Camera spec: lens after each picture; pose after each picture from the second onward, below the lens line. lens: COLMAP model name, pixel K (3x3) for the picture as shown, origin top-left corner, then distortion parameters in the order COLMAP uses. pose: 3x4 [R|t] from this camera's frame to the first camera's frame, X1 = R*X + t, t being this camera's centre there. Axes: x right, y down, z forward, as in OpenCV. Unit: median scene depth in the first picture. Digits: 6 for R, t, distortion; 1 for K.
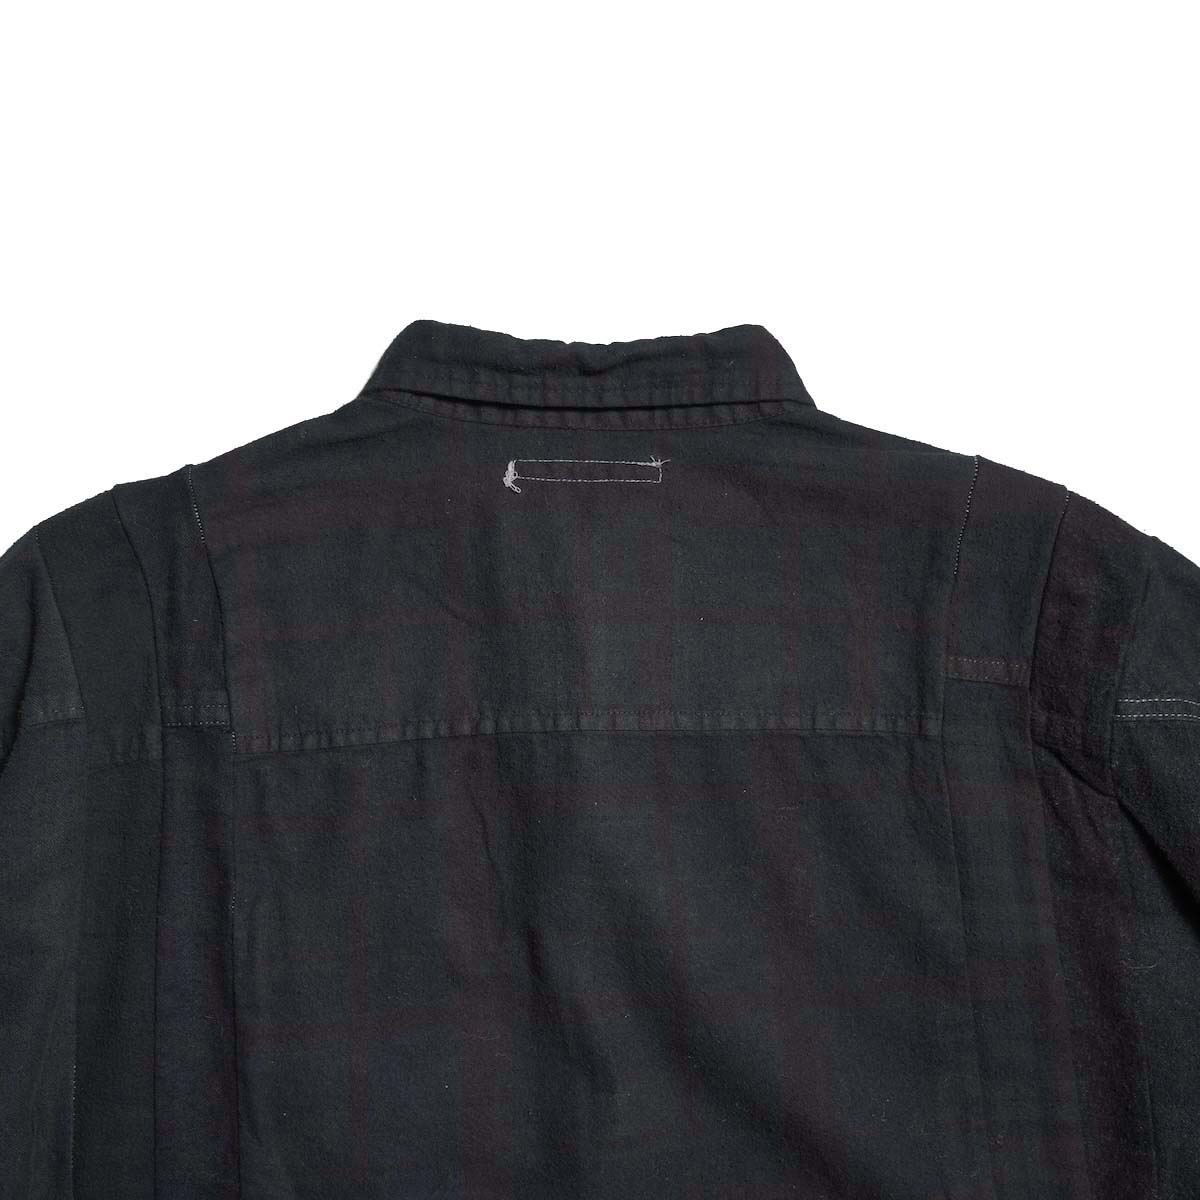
lens RADIAL K [[1369.6, 0, 600.0], [0, 1369.6, 600.0], [0, 0, 1]] dist [-0.012682, 0.011635]
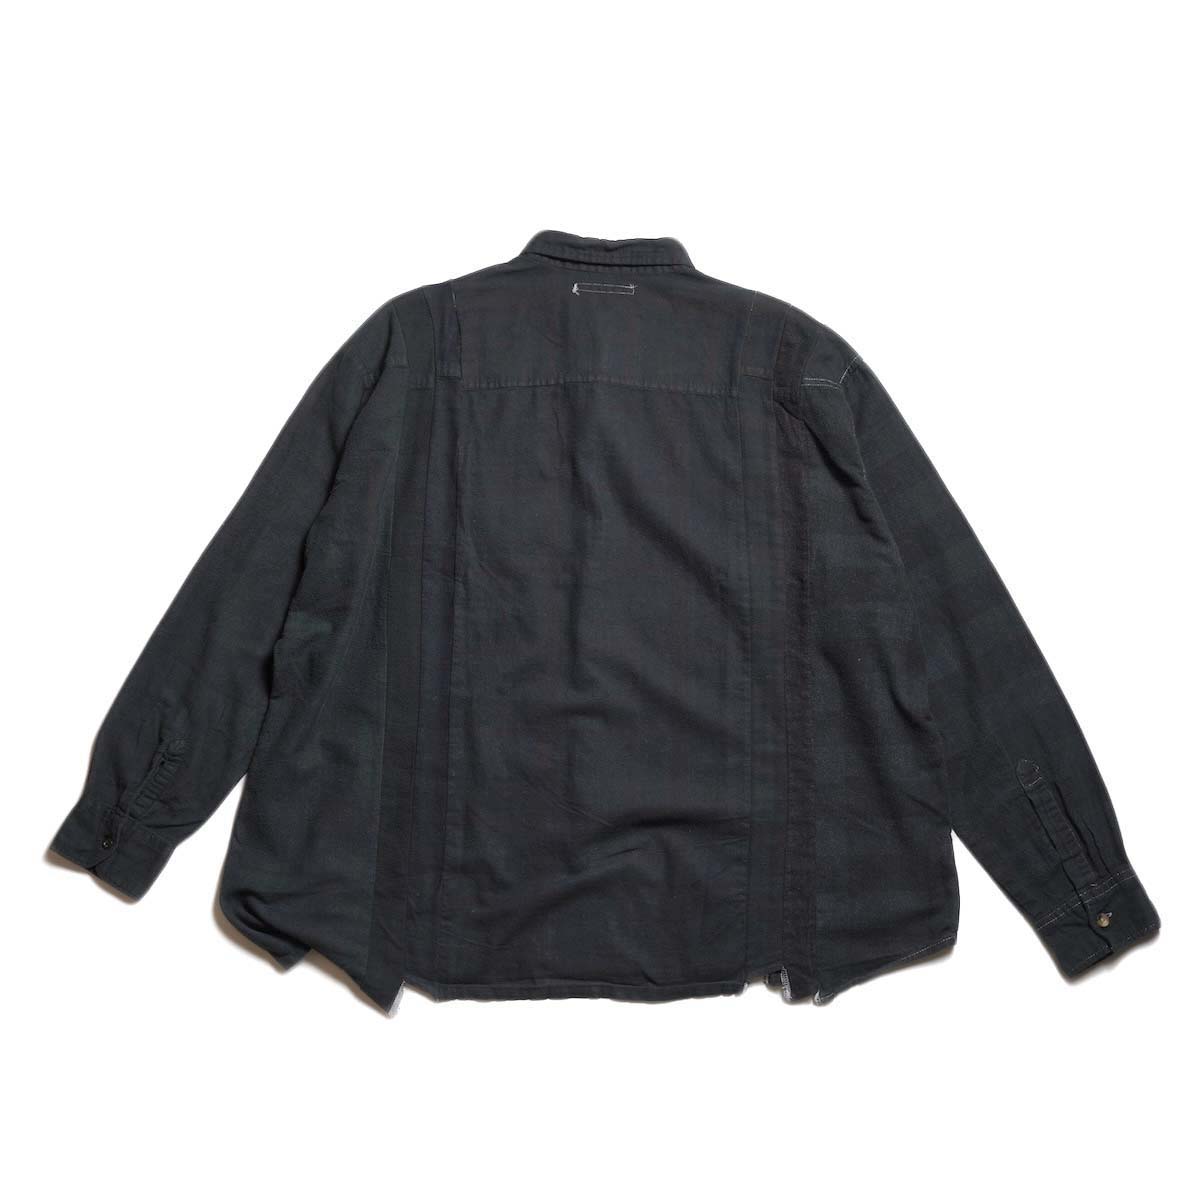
lens RADIAL K [[1369.6, 0, 600.0], [0, 1369.6, 600.0], [0, 0, 1]] dist [-0.012682, 0.011635]
pose [[0.998214, 0.054714, -0.024003, 0.075674], [-0.056488, 0.995129, -0.080797, 0.704804], [0.019466, 0.082008, 0.996442, -1.532906]]
